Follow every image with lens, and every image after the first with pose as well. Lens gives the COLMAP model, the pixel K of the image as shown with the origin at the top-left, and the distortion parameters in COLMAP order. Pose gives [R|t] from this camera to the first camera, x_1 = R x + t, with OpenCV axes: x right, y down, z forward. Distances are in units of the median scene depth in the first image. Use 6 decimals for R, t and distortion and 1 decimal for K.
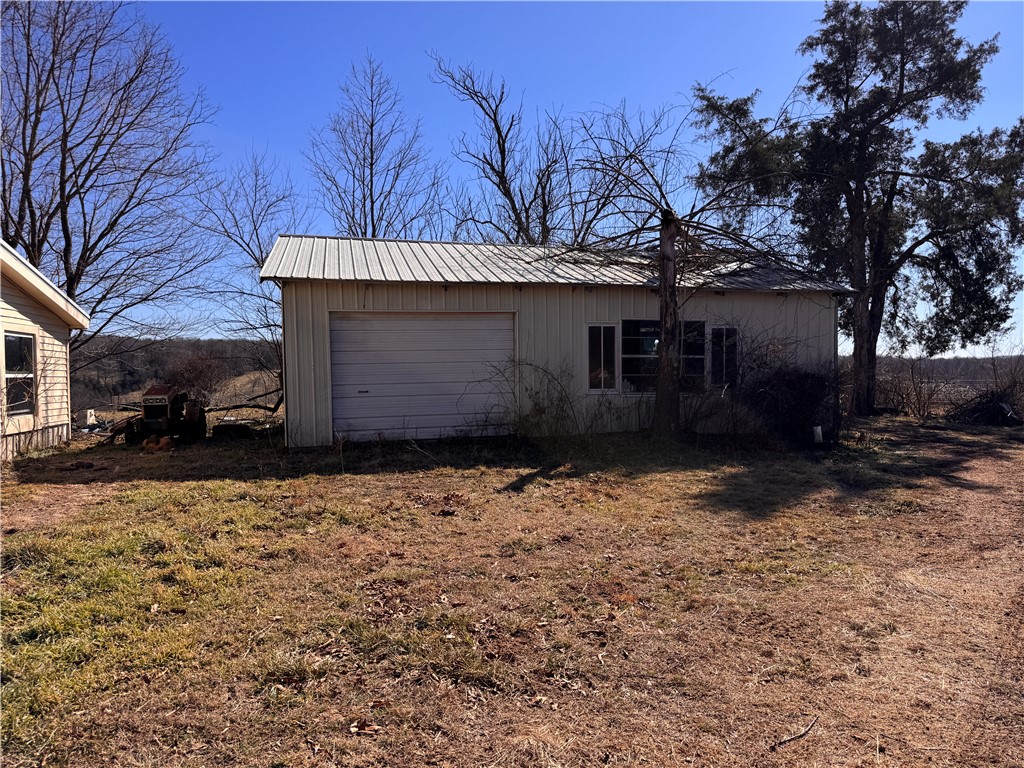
lens RADIAL K [[720.2, 0, 512.0], [0, 720.2, 384.0], [0, 0, 1]] dist [0.038804, -0.030693]
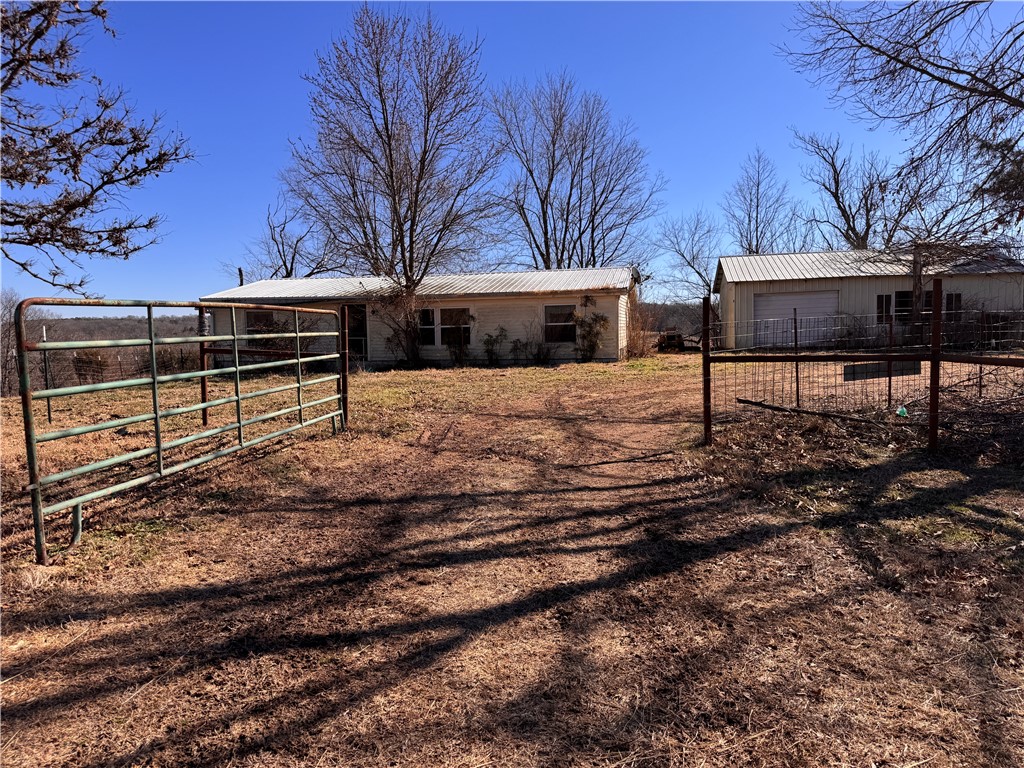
lens RADIAL K [[720.2, 0, 512.0], [0, 720.2, 384.0], [0, 0, 1]] dist [0.038804, -0.030693]
pose [[0.906601, 0.018890, -0.421566, 0.051635], [0.004946, 0.998453, 0.055375, 0.082526], [0.421960, -0.052288, 0.905105, -1.961515]]
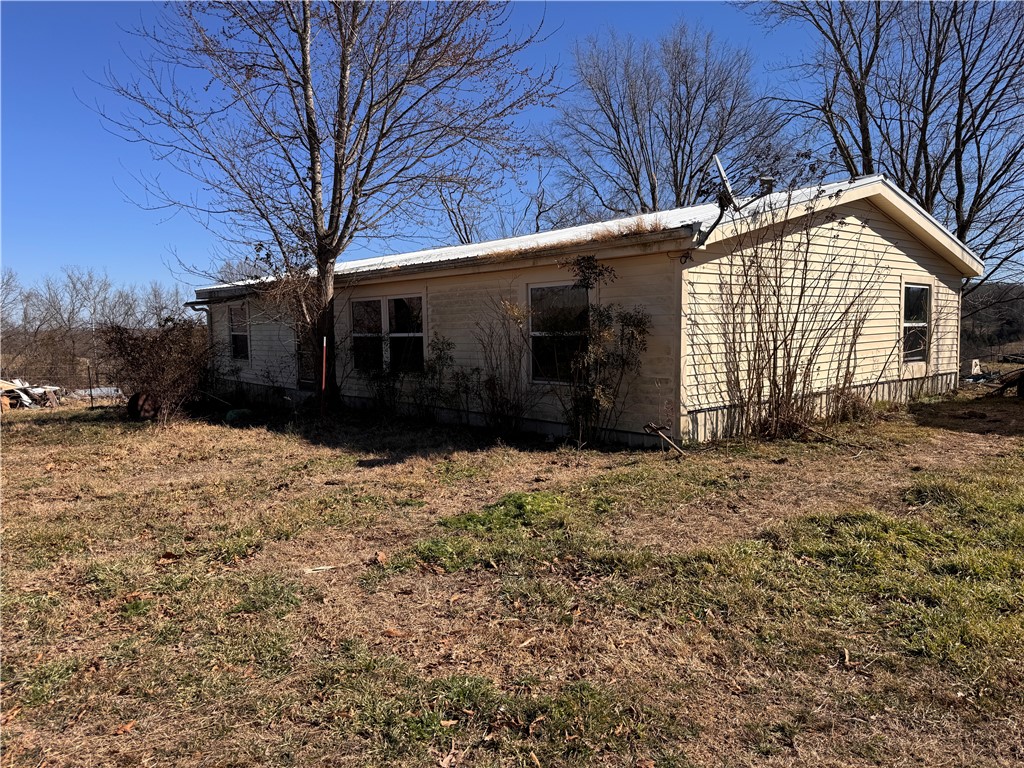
lens RADIAL K [[720.2, 0, 512.0], [0, 720.2, 384.0], [0, 0, 1]] dist [0.038804, -0.030693]
pose [[0.495415, 0.066799, -0.866084, -0.035237], [-0.008677, 0.997370, 0.071961, 0.002841], [0.868613, -0.028136, 0.494691, -0.030025]]
